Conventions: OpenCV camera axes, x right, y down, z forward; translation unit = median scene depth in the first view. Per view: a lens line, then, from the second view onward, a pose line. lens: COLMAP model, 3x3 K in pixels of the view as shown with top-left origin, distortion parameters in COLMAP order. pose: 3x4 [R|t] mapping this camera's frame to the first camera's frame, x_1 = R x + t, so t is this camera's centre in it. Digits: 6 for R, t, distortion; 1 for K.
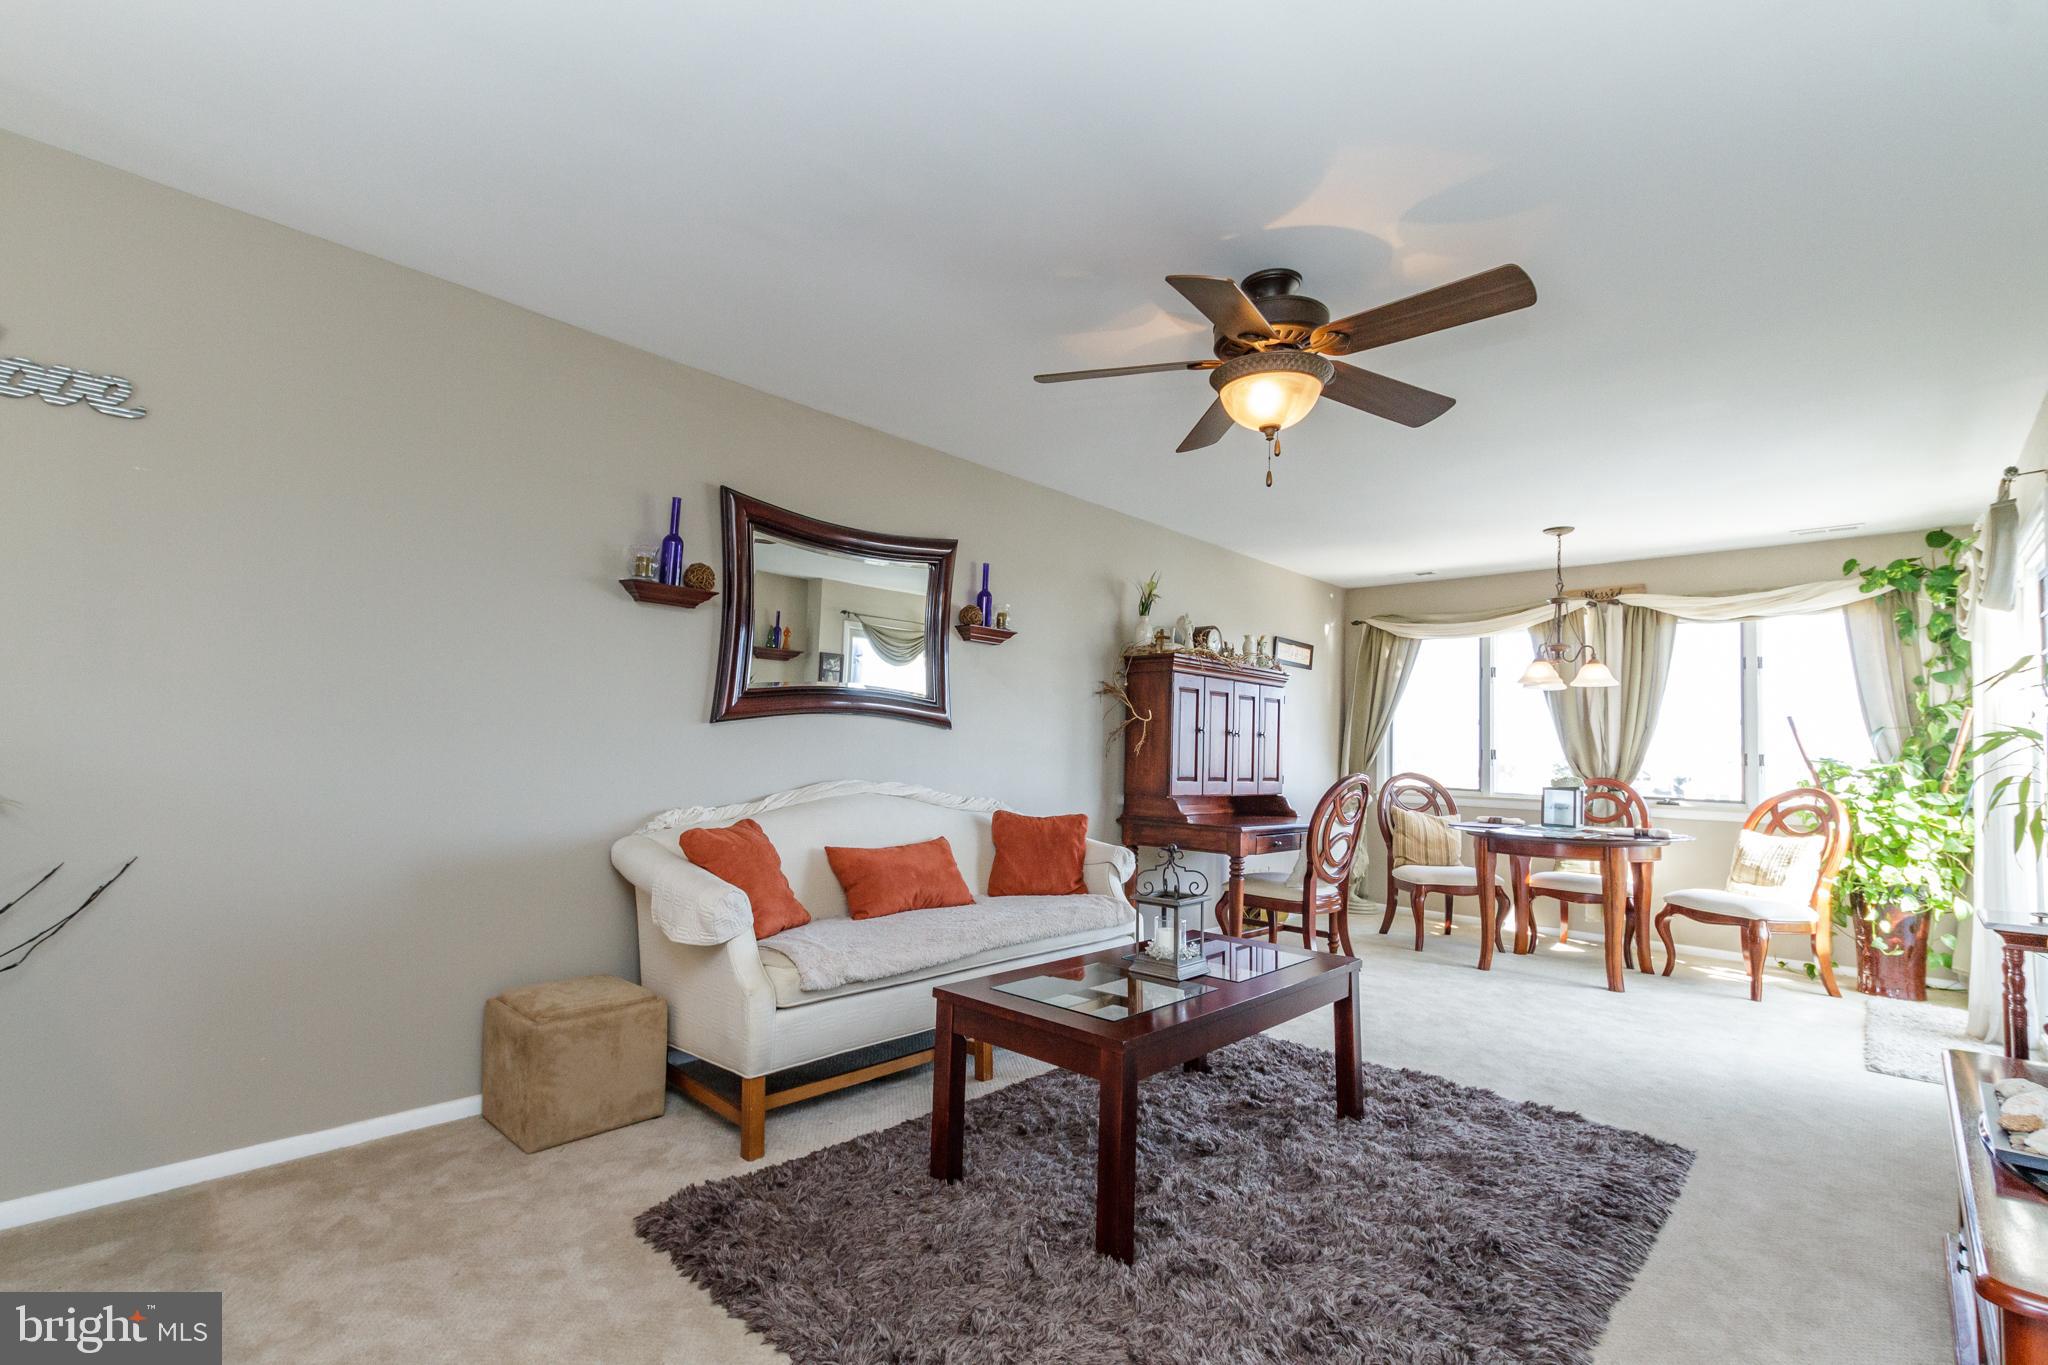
lens RADIAL K [[934.6, 0, 1023.8], [0, 934.6, 706.7], [0, 0, 1]] dist [0.025126, -0.011115]
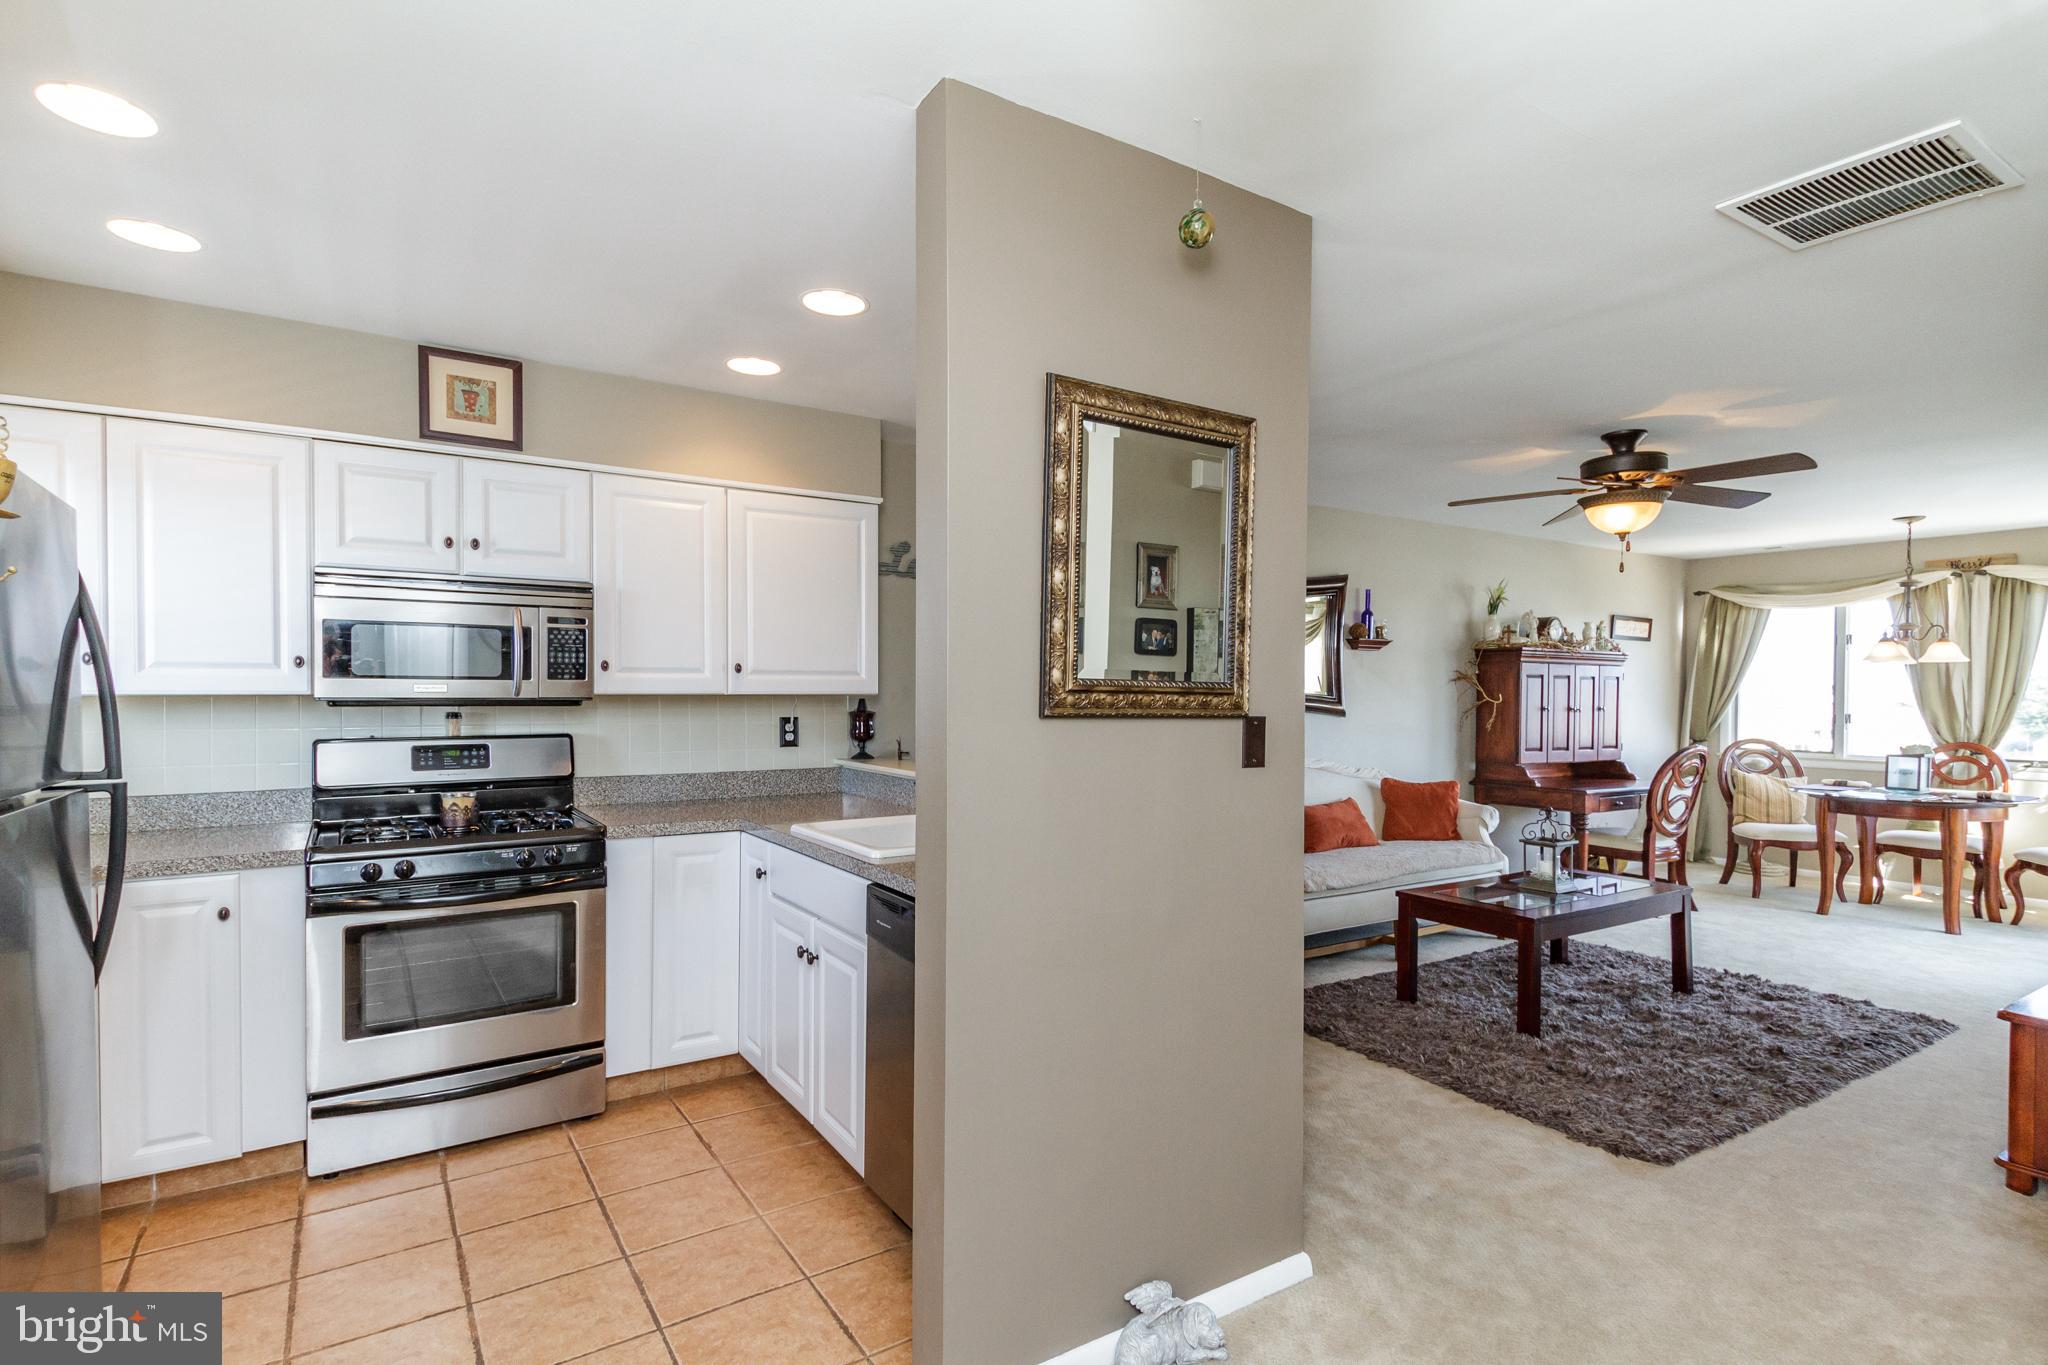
lens RADIAL K [[1003.1, 0, 1015.1], [0, 1003.1, 704.6], [0, 0, 1]] dist [0.041000, -0.024659]
pose [[0.966609, -0.016932, -0.255697, -0.136858], [0.031812, 0.998025, 0.054171, -0.072545], [0.254275, -0.060496, 0.965238, -0.427412]]
